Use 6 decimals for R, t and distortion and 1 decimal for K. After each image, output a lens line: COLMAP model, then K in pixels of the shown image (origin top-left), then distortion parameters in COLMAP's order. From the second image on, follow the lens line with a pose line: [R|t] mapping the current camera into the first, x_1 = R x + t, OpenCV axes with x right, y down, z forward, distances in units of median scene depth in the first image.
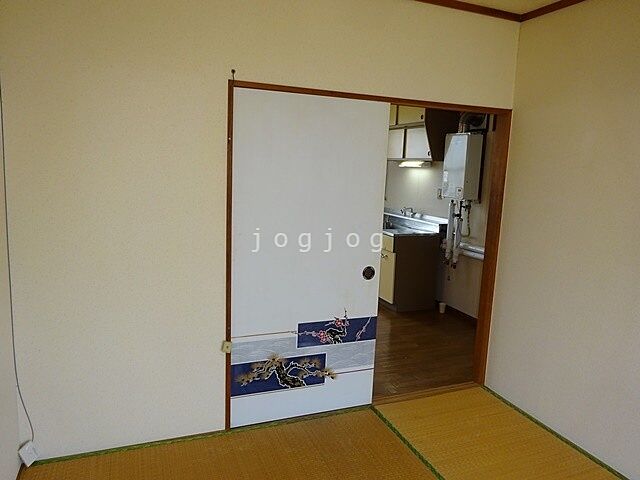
lens RADIAL K [[462.0, 0, 320.0], [0, 462.0, 240.0], [0, 0, 1]] dist [0.000285, 0.001817]
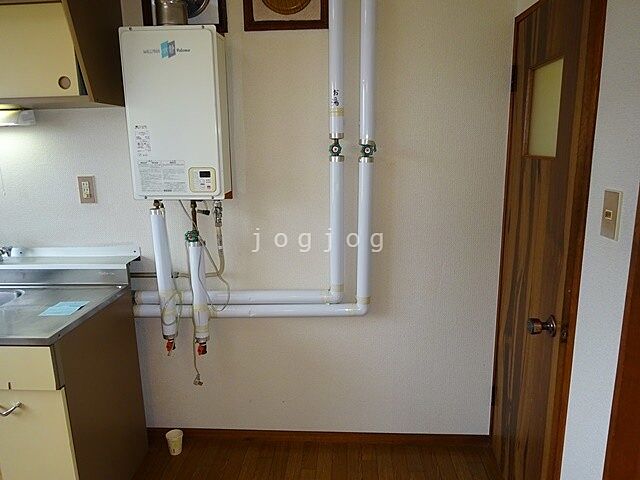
lens RADIAL K [[462.0, 0, 320.0], [0, 462.0, 240.0], [0, 0, 1]] dist [0.000285, 0.001817]
pose [[0.409320, -0.241431, 0.879868, -0.025415], [0.181916, 0.966587, 0.180598, -0.098709], [-0.894071, 0.086139, 0.439564, 0.678115]]
